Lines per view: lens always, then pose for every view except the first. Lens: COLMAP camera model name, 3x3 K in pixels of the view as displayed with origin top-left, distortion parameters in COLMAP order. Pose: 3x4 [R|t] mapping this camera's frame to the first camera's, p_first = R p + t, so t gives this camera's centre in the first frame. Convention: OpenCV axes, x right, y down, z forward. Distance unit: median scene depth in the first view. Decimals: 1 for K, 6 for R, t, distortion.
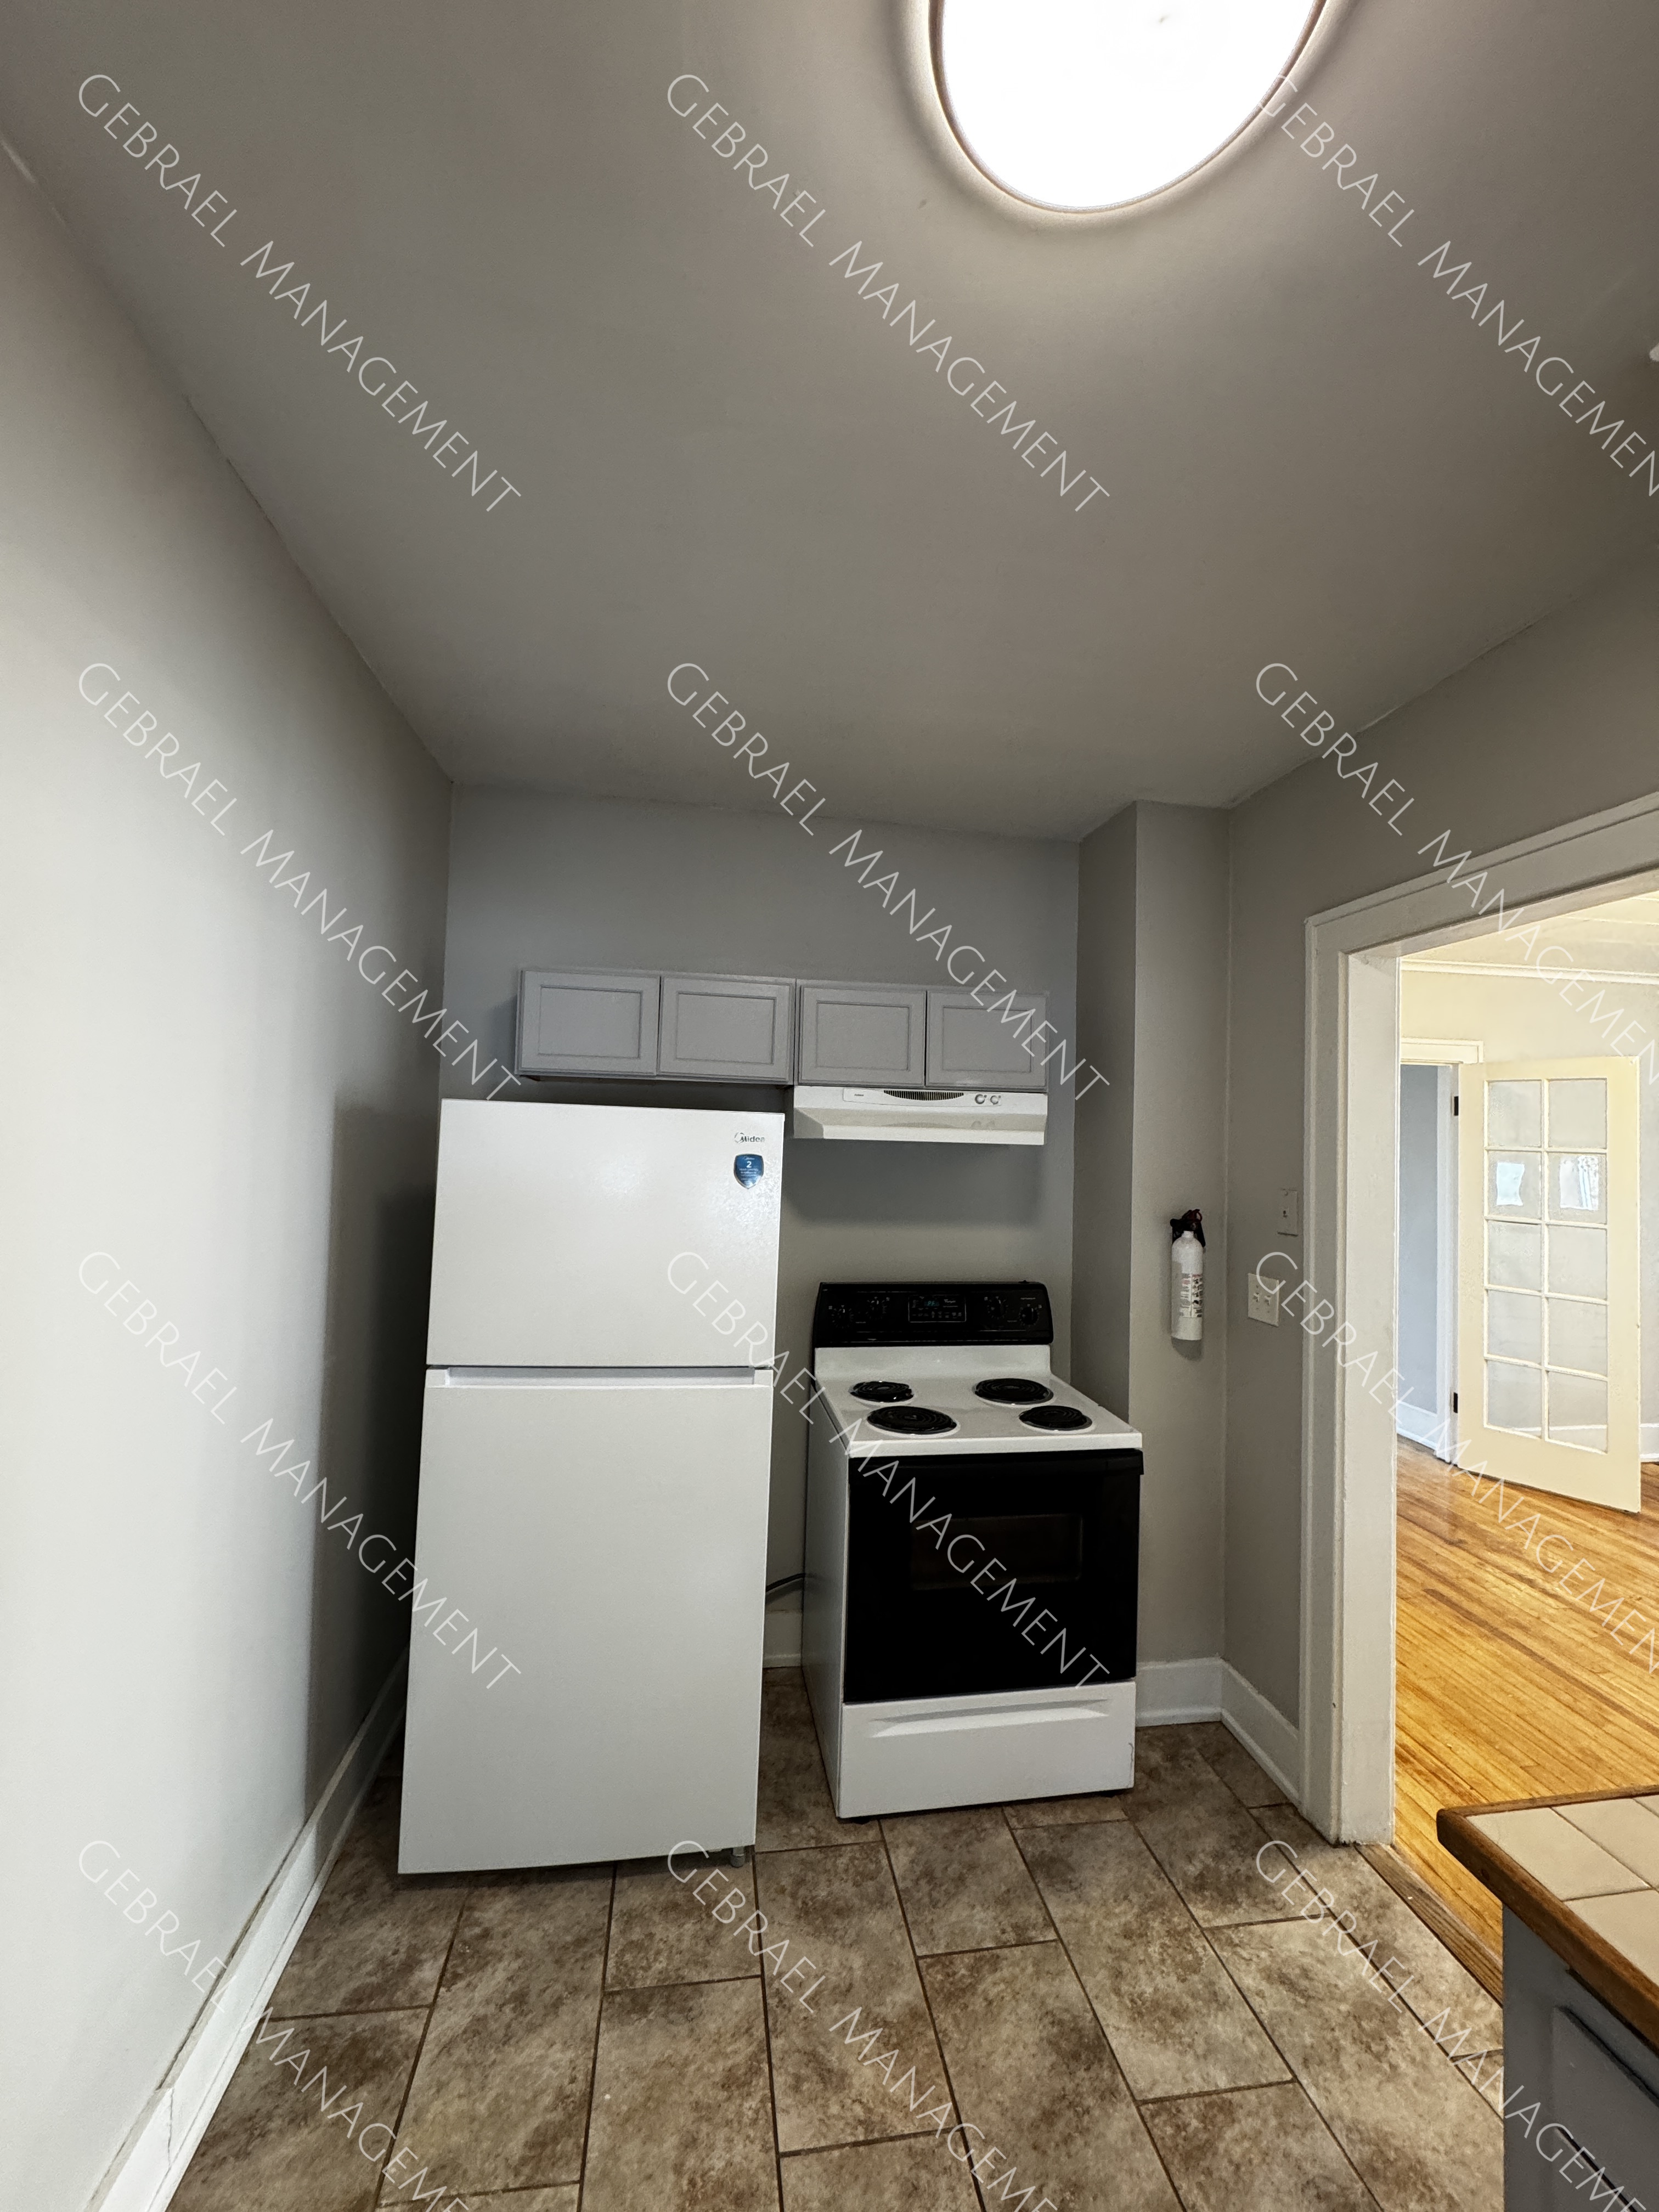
lens RADIAL K [[881.2, 0, 829.5], [0, 881.2, 1106.0], [0, 0, 1]] dist [-0.002757, 0.000437]
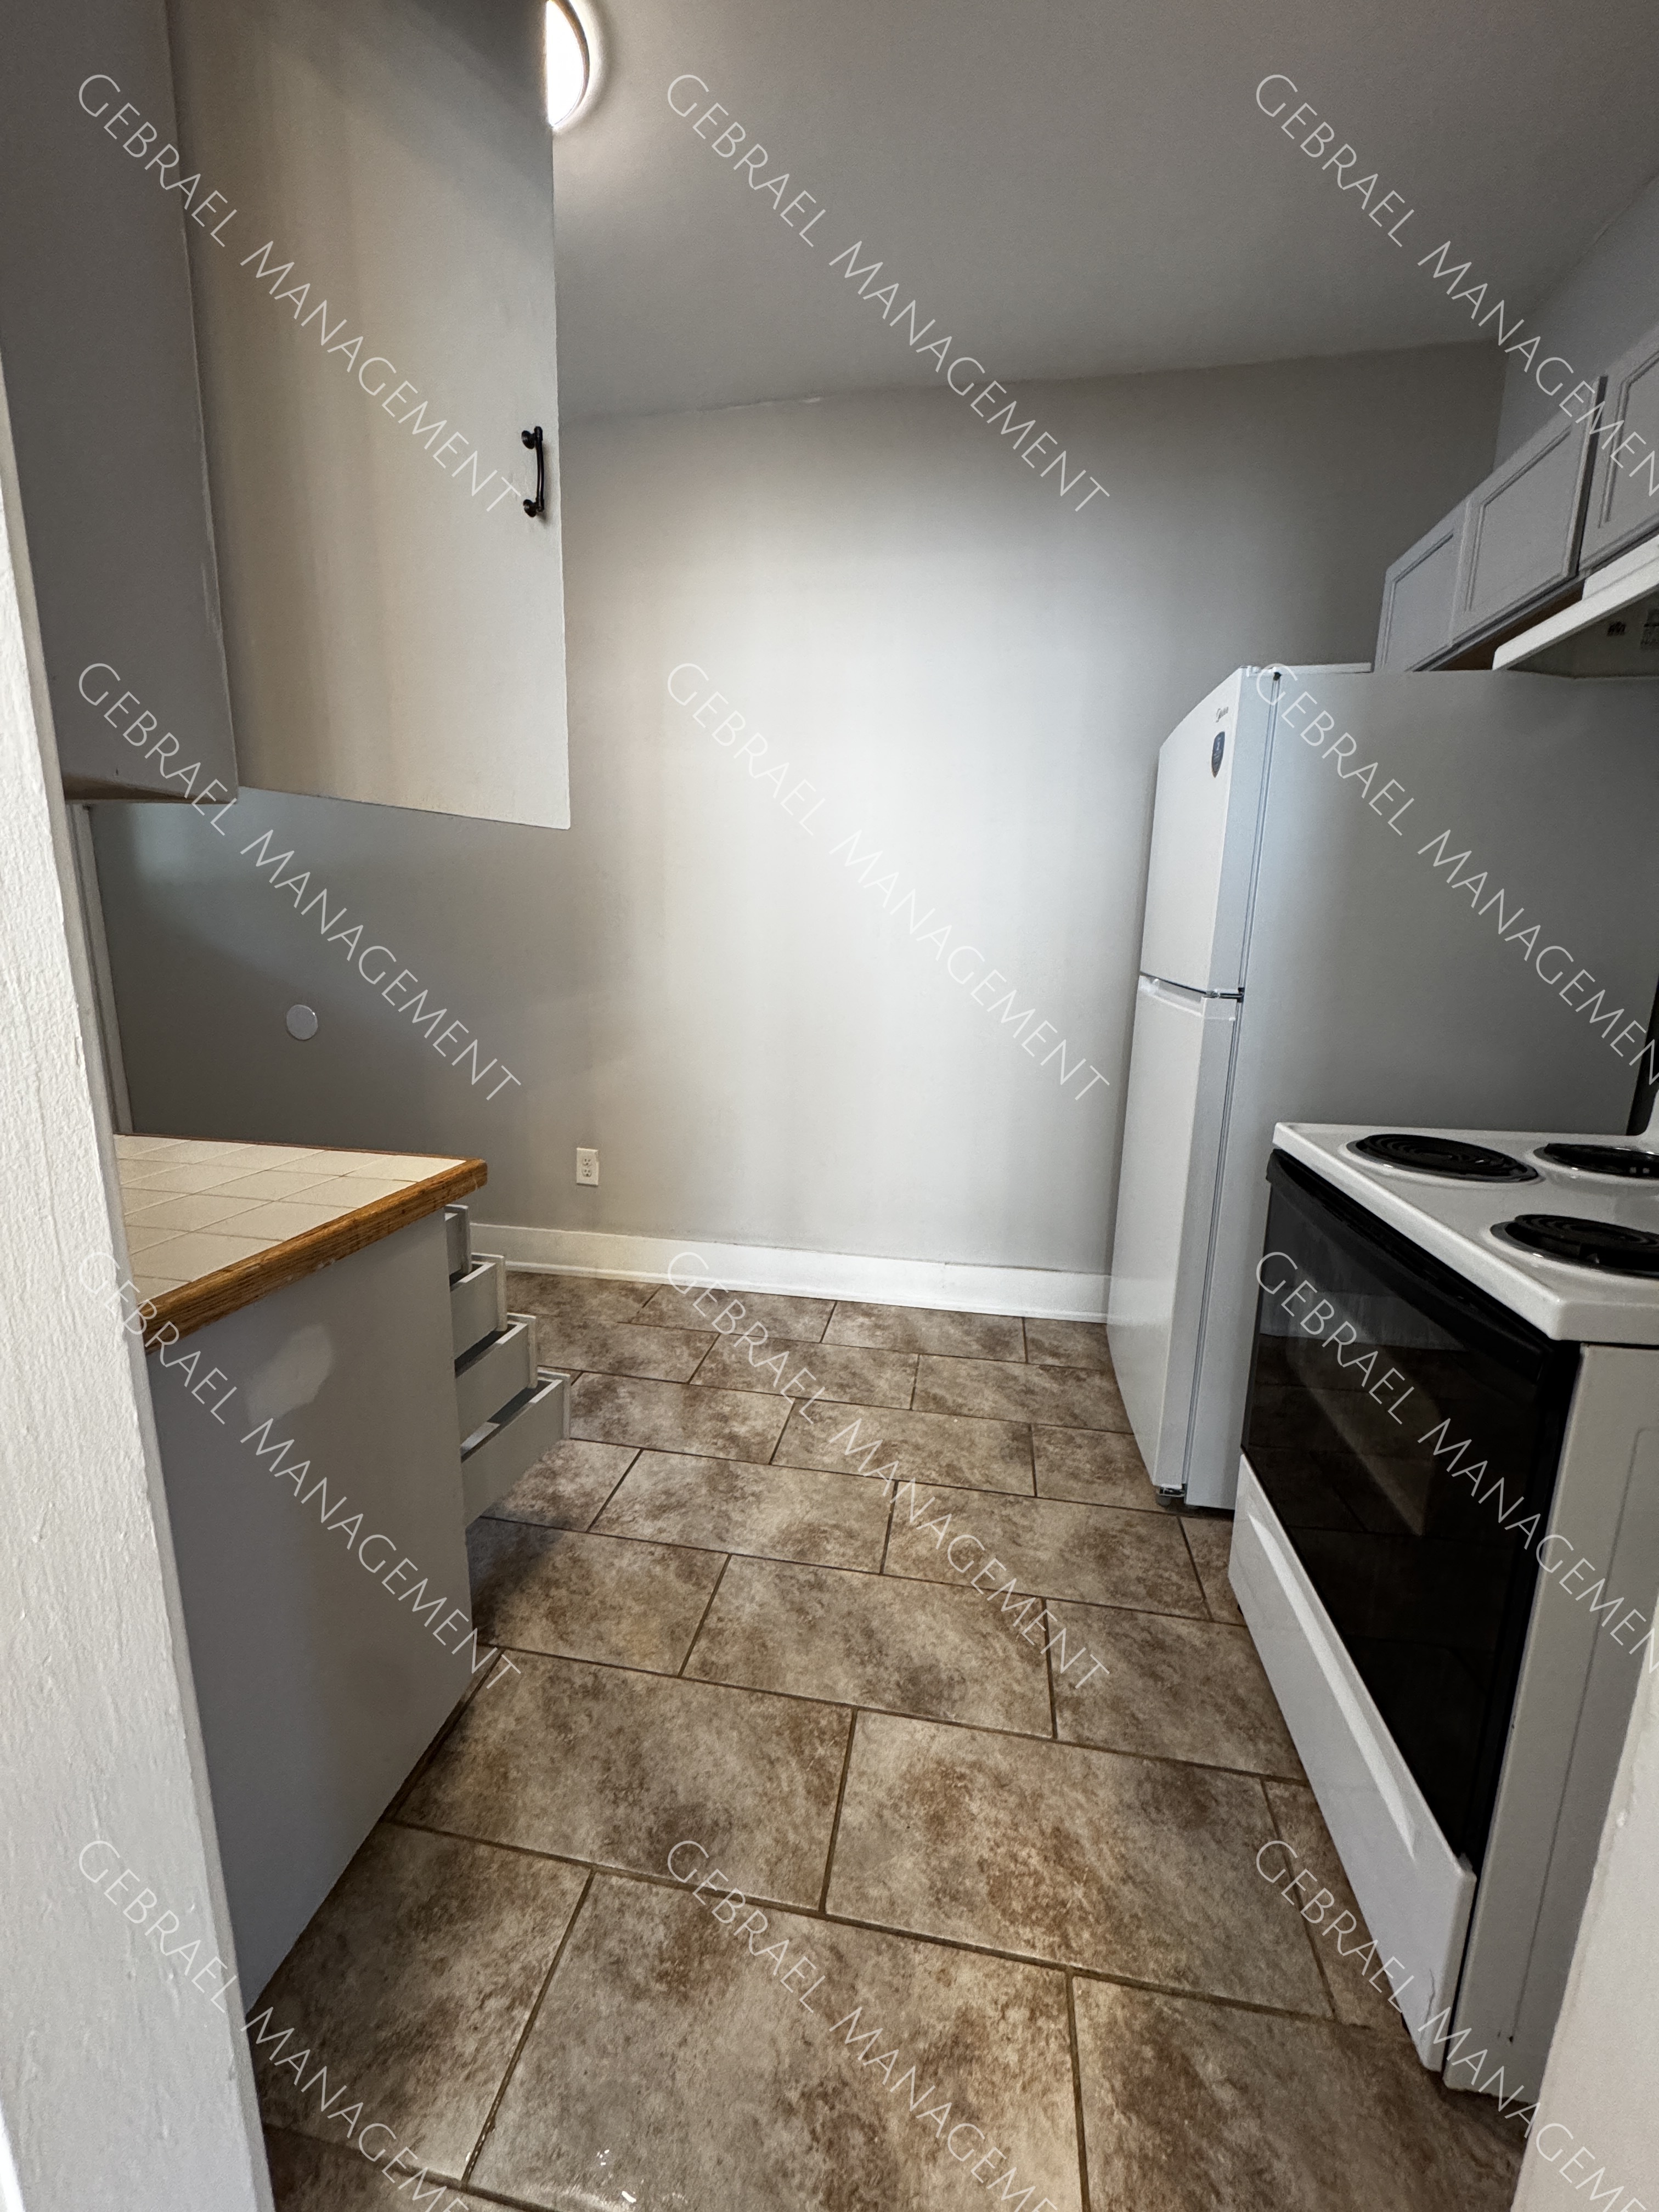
lens RADIAL K [[881.2, 0, 829.5], [0, 881.2, 1106.0], [0, 0, 1]] dist [-0.002757, 0.000437]
pose [[-0.324140, 0.150565, -0.933950, 1.063464], [0.014700, 0.987936, 0.154166, 0.333636], [0.945895, 0.036243, -0.322443, 1.172237]]
